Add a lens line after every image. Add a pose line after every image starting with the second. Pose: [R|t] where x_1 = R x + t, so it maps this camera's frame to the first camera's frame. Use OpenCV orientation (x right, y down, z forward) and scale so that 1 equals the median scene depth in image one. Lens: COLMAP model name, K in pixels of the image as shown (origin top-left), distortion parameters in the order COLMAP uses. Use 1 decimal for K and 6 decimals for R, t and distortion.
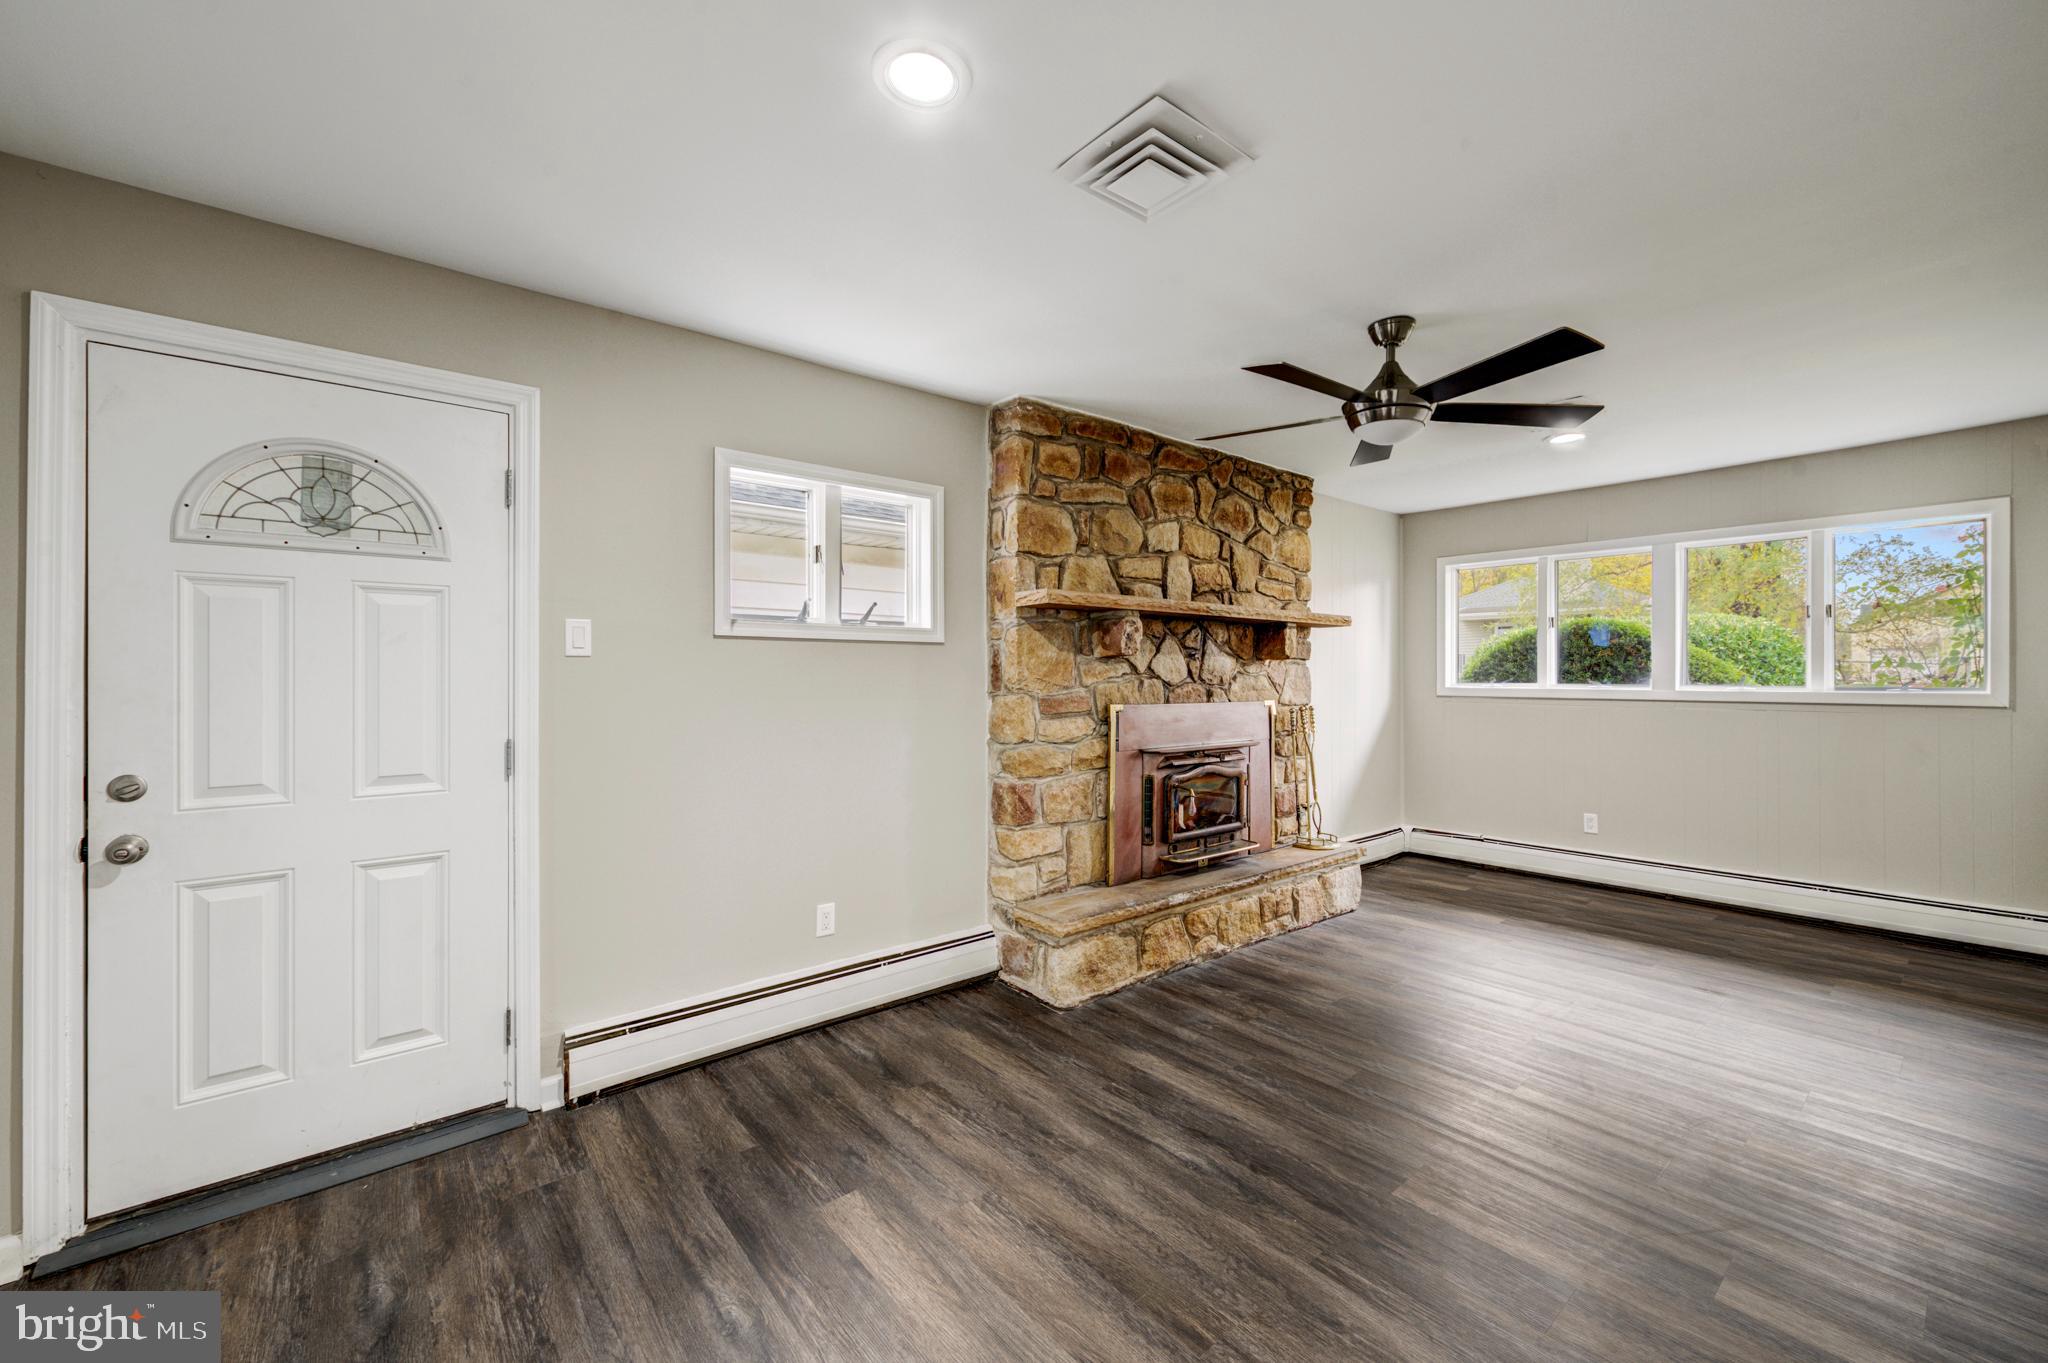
lens RADIAL K [[826.7, 0, 1014.6], [0, 826.7, 672.7], [0, 0, 1]] dist [0.007550, -0.000853]
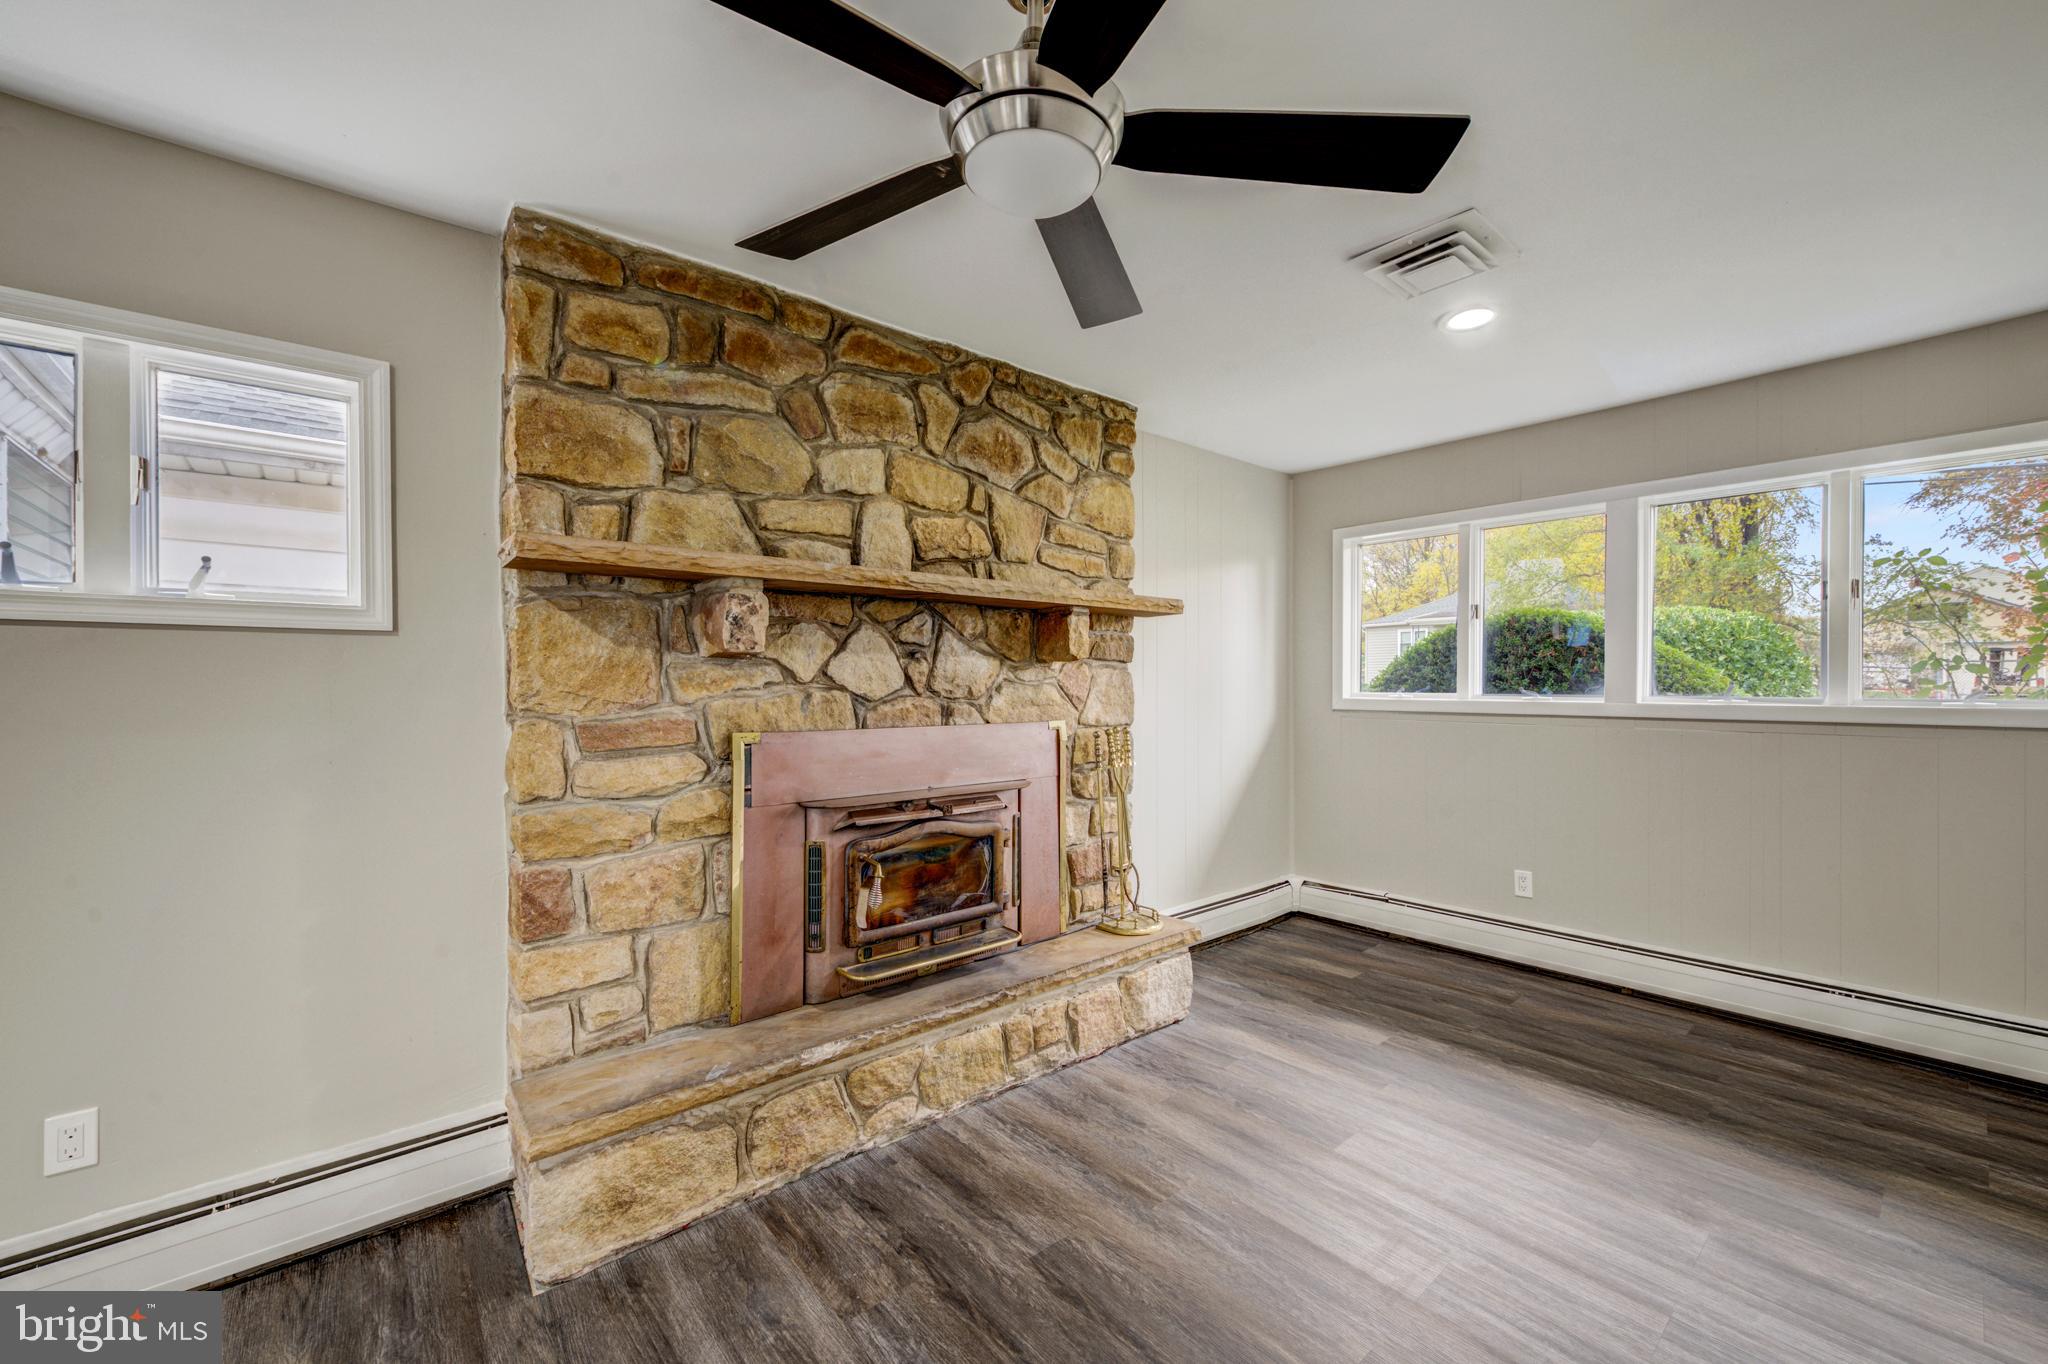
lens RADIAL K [[804.8, 0, 1029.4], [0, 804.8, 687.8], [0, 0, 1]] dist [0.006727, -0.000828]
pose [[0.999859, -0.002737, 0.016580, 0.305446], [0.002574, 0.999948, 0.009878, -0.000481], [-0.016606, -0.009834, 0.999814, 0.365580]]
